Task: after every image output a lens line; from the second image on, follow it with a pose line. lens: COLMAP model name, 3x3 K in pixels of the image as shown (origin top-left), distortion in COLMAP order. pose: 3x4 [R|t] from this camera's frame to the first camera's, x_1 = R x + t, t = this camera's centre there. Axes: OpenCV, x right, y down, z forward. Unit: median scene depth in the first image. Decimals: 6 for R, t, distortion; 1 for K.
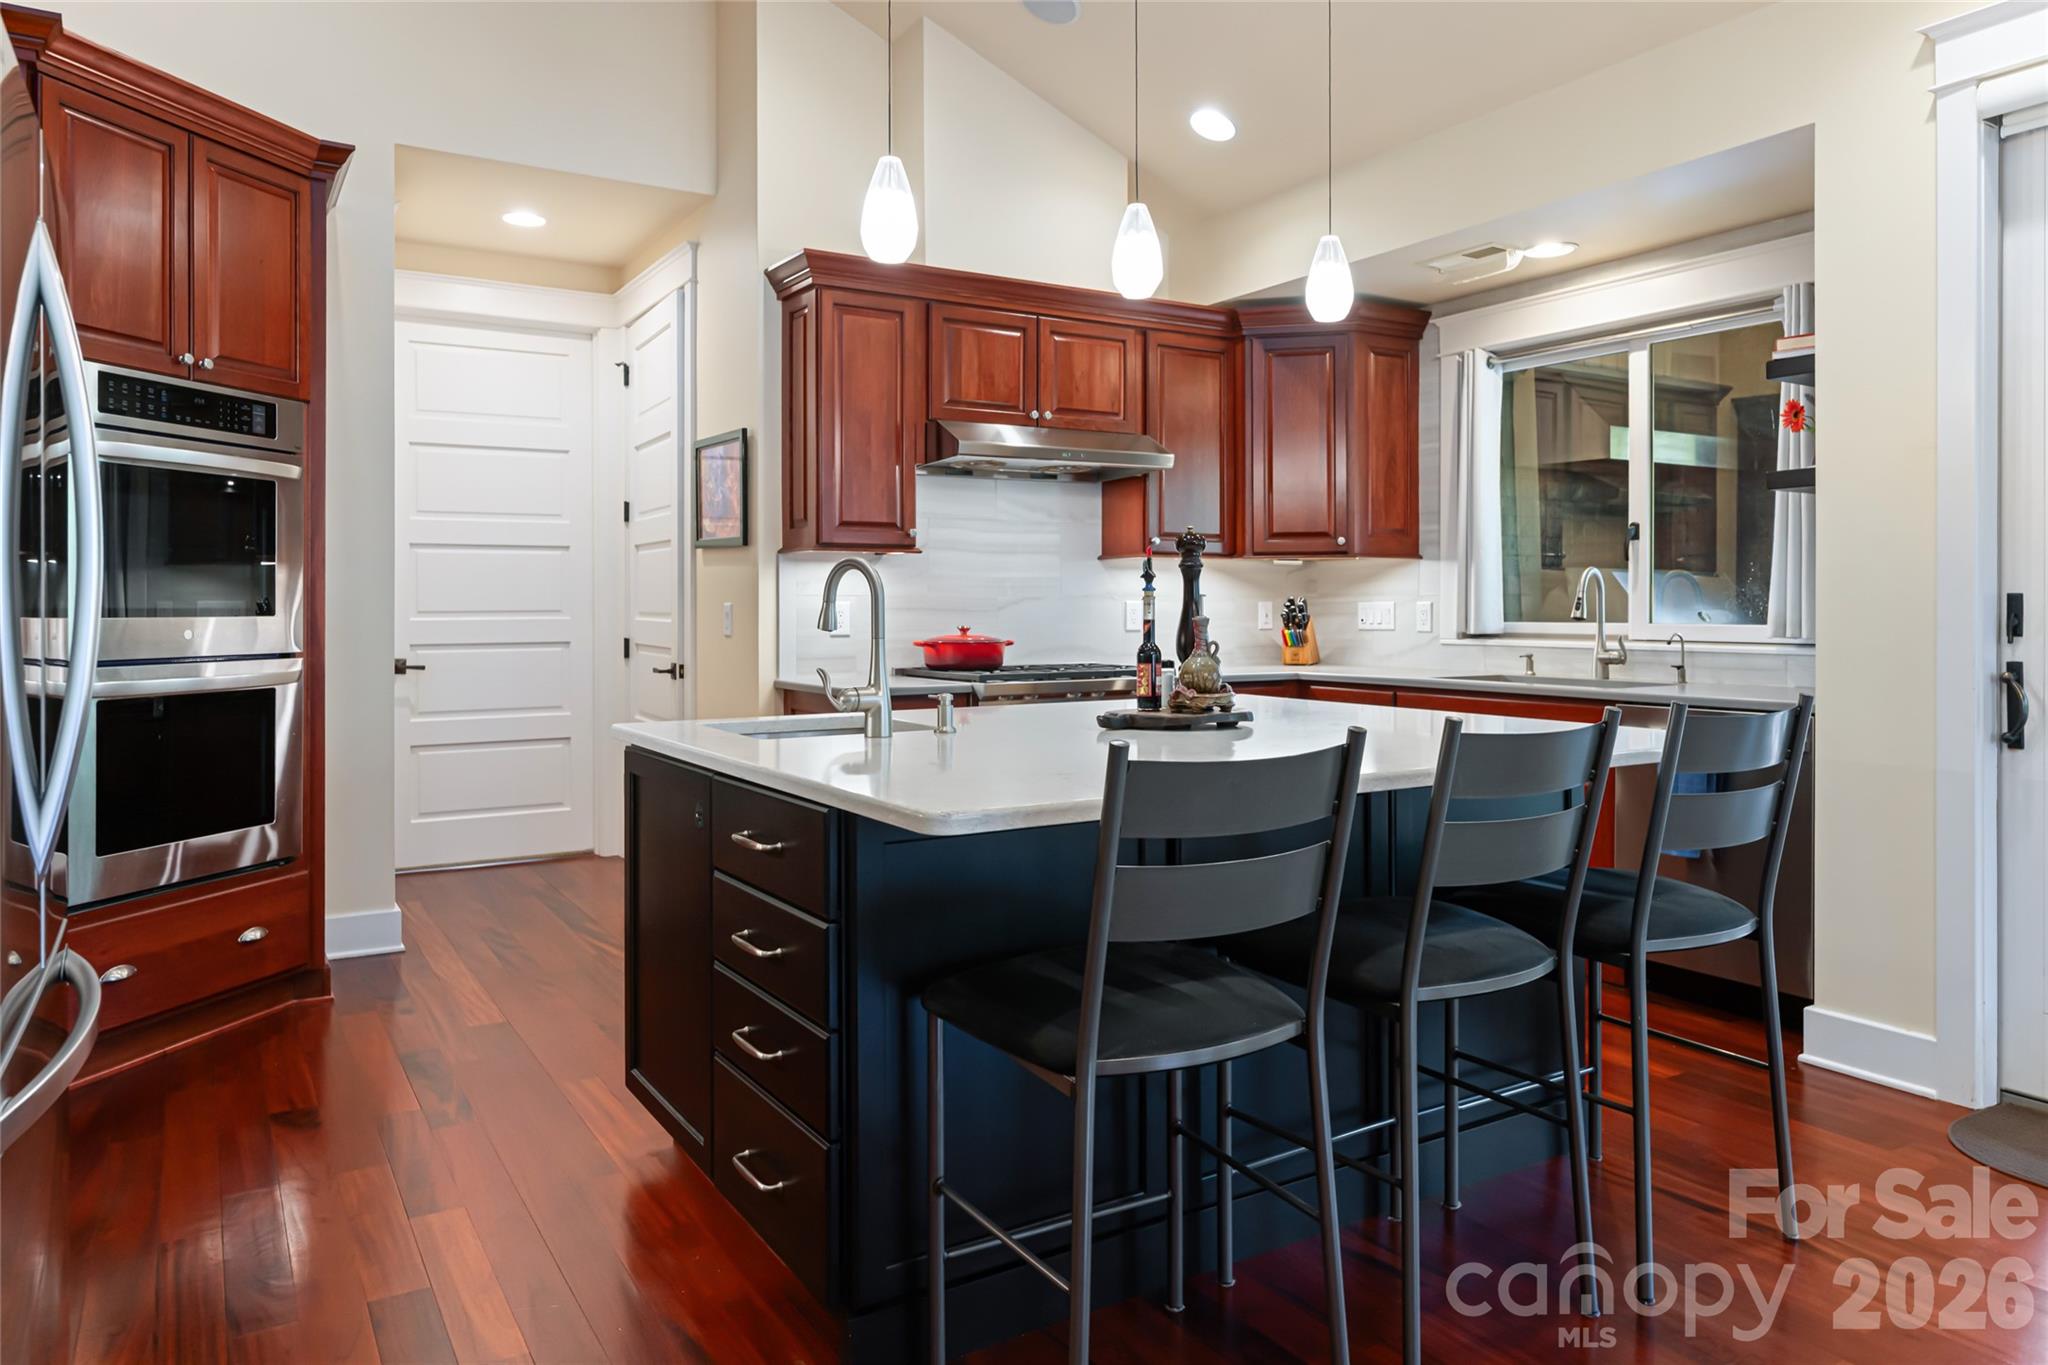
lens RADIAL K [[1350.1, 0, 1015.0], [0, 1350.1, 613.5], [0, 0, 1]] dist [0.017834, -0.000540]
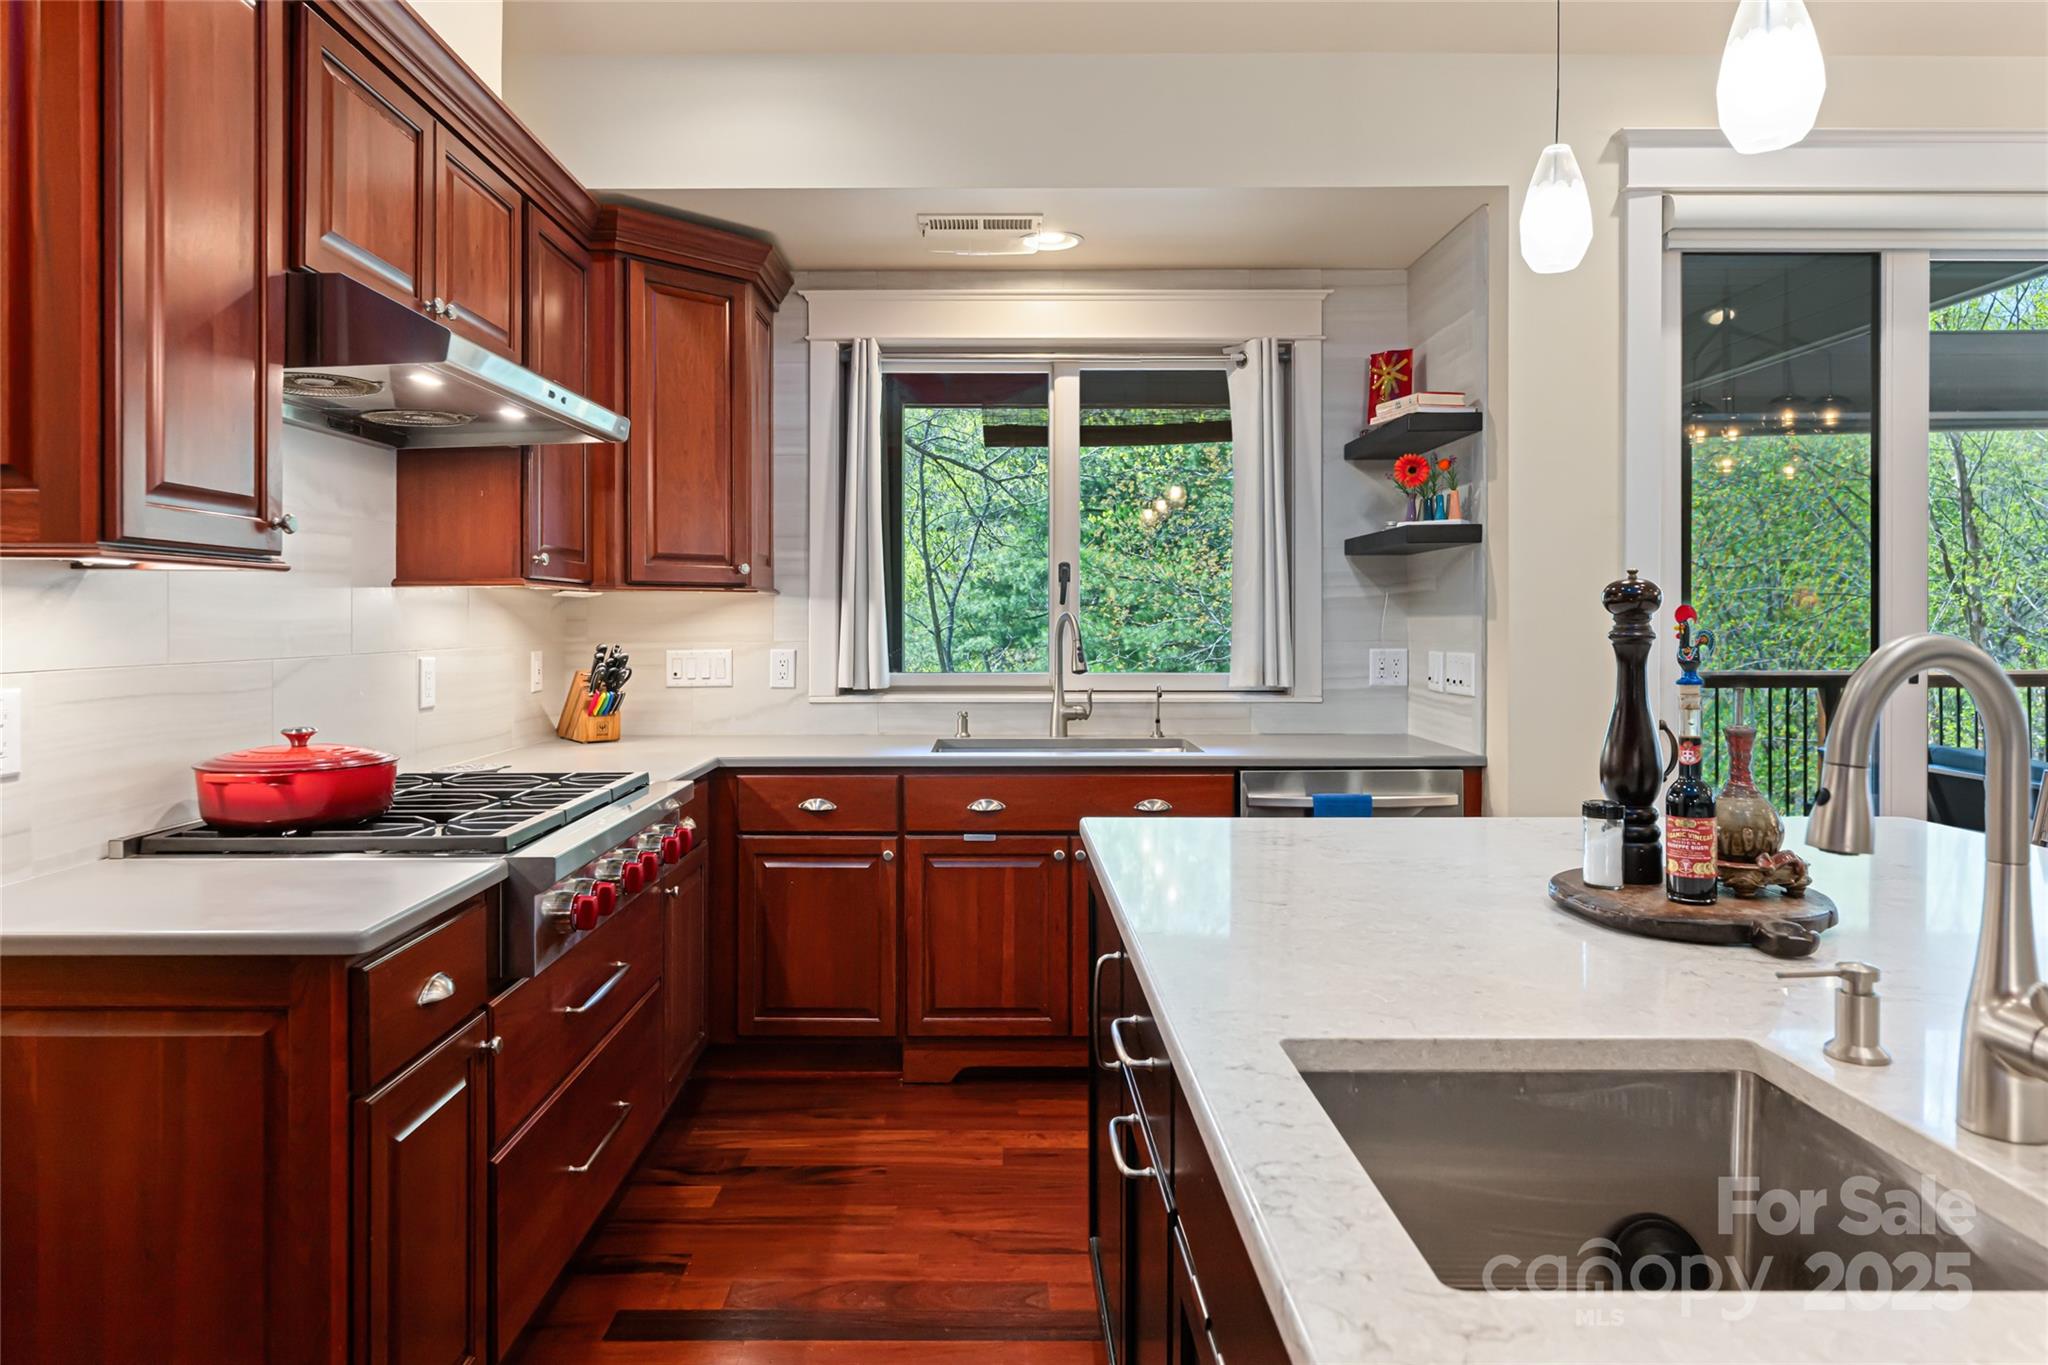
lens RADIAL K [[1290.8, 0, 1021.3], [0, 1290.8, 626.6], [0, 0, 1]] dist [0.004131, 0.000092]
pose [[0.514032, -0.005926, 0.857750, -0.290955], [0.007410, 0.999969, 0.002467, -0.025132], [-0.857739, 0.005088, 0.514061, 0.554036]]
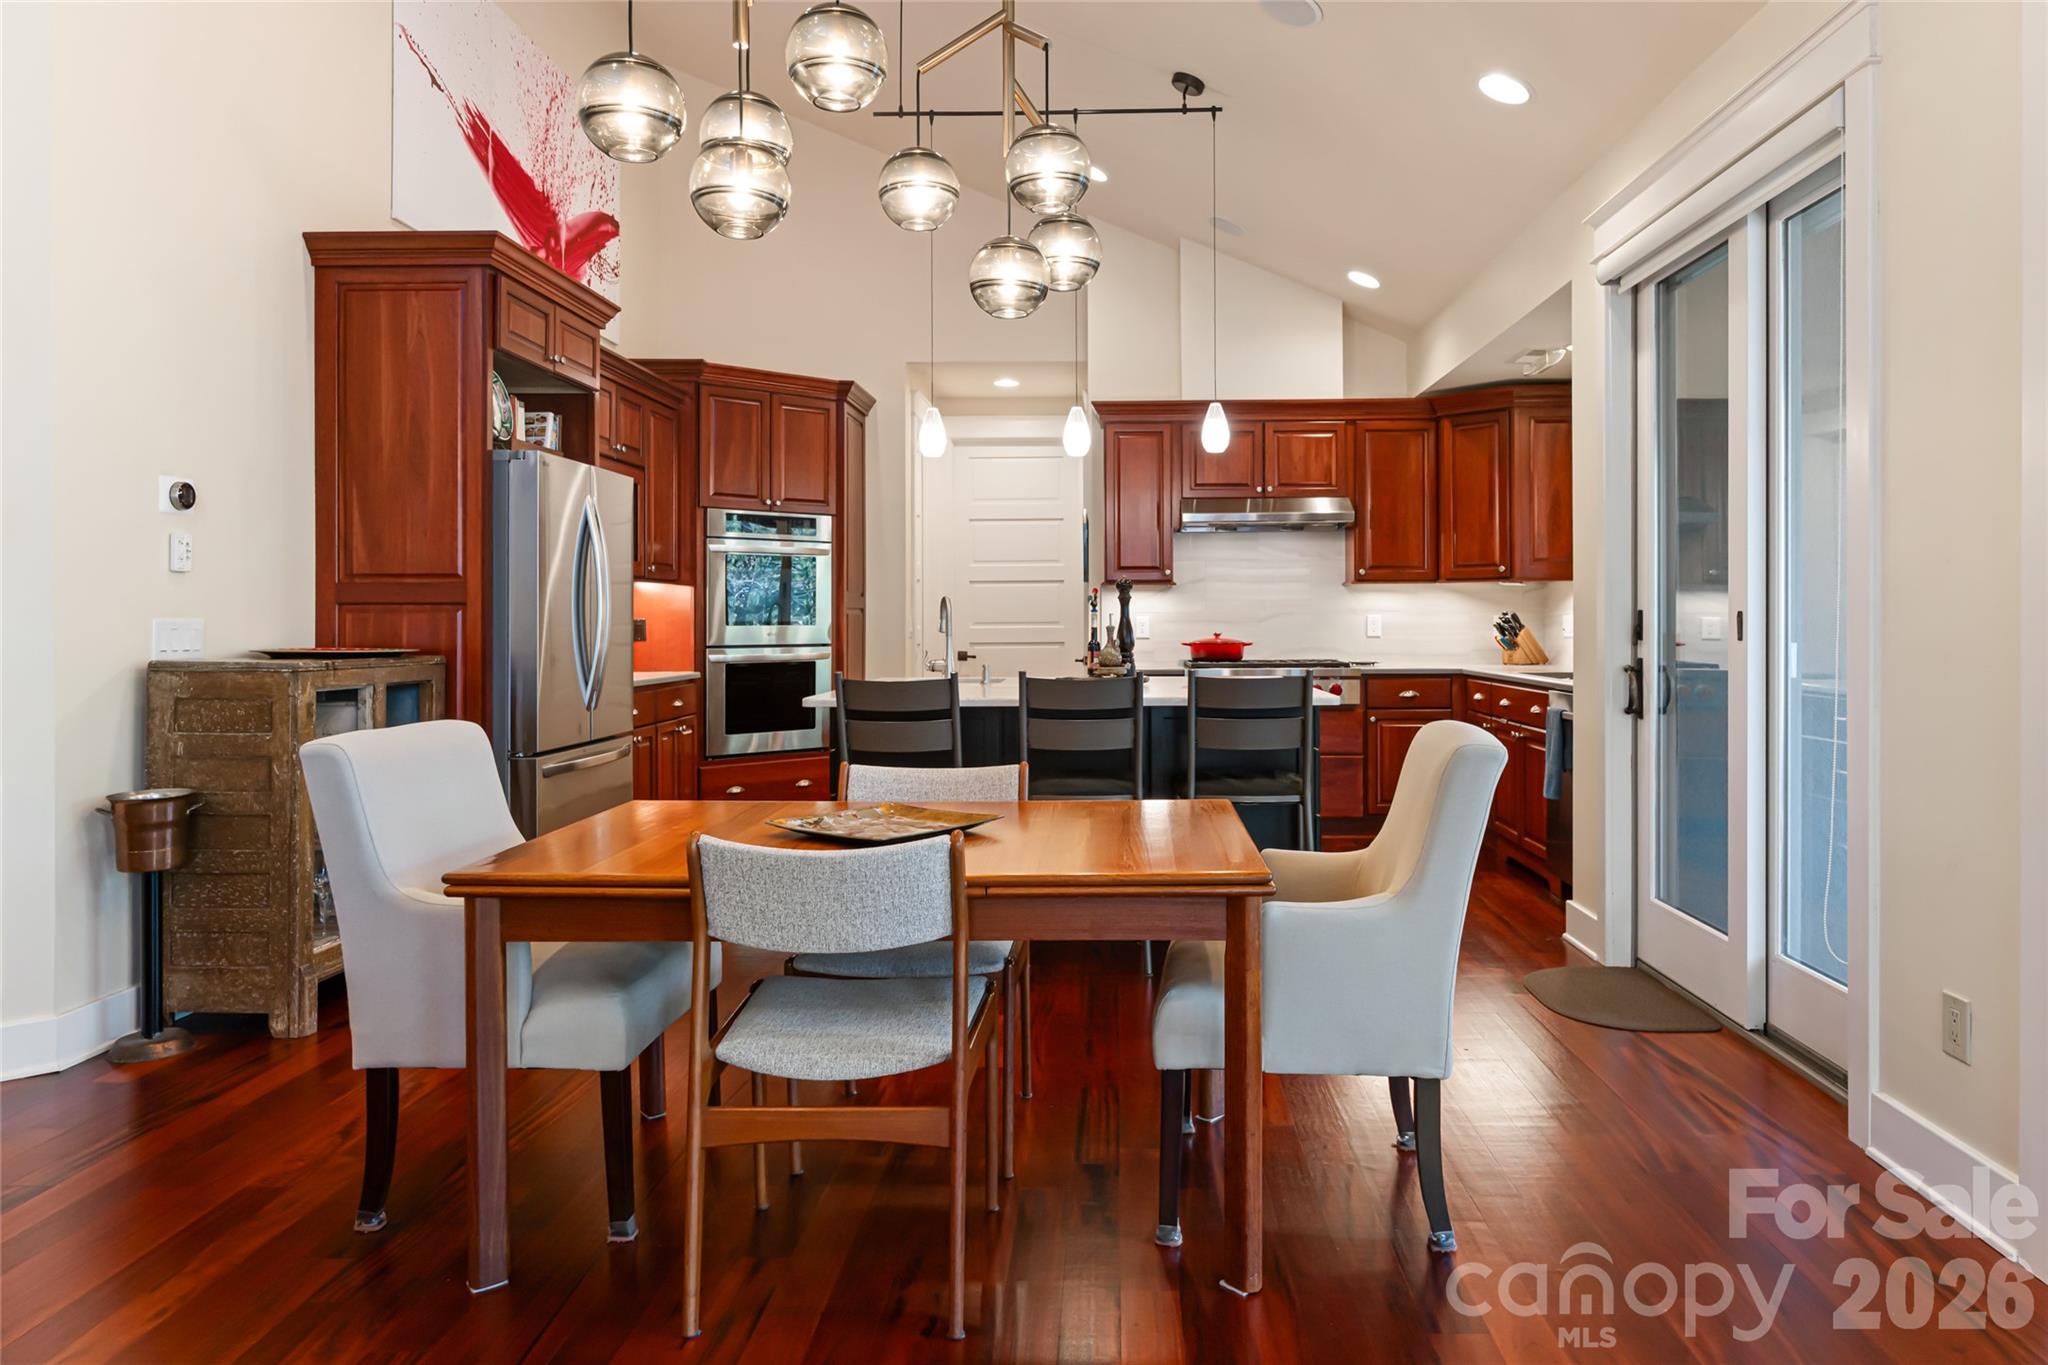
lens RADIAL K [[1290.8, 0, 1098.9], [0, 1290.8, 622.4], [0, 0, 1]] dist [0.004131, 0.000092]
pose [[0.845900, 0.000011, -0.533341, 0.616868], [-0.000860, 0.999999, -0.001343, 0.000286], [0.533340, 0.001595, 0.845899, -0.287191]]
